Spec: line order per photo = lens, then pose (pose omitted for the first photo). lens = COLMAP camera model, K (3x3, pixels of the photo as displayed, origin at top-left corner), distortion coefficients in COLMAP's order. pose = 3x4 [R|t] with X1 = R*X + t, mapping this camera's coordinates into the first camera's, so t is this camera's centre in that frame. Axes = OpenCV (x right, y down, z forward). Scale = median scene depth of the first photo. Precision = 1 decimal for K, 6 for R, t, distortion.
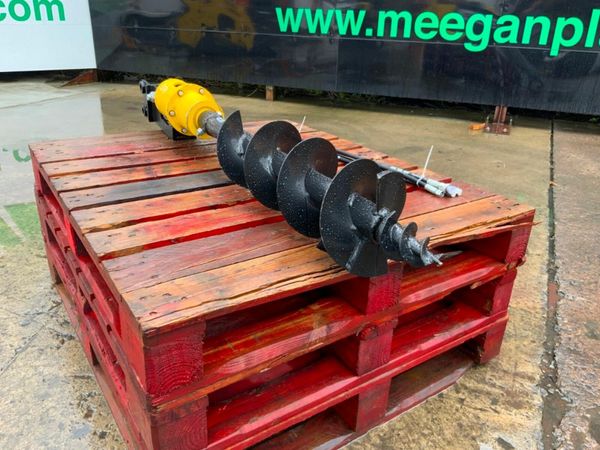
lens RADIAL K [[495.9, 0, 300.0], [0, 495.9, 225.0], [0, 0, 1]] dist [0.084222, -0.179728]
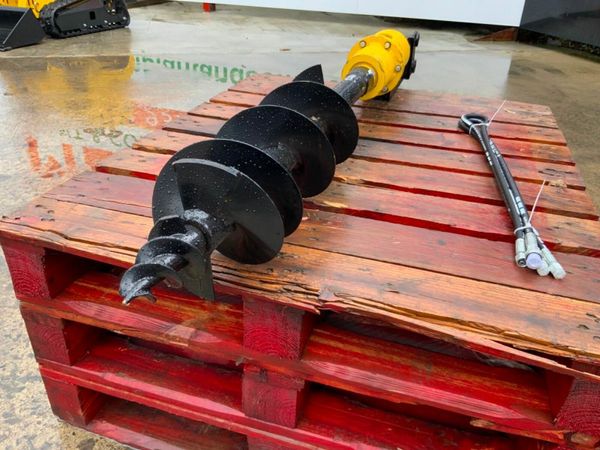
lens RADIAL K [[495.9, 0, 300.0], [0, 495.9, 225.0], [0, 0, 1]] dist [0.084222, -0.179728]
pose [[0.632154, 0.368715, -0.681492, 0.573384], [-0.319684, 0.925286, 0.204078, -0.156881], [0.705821, 0.088853, 0.702795, 0.456977]]
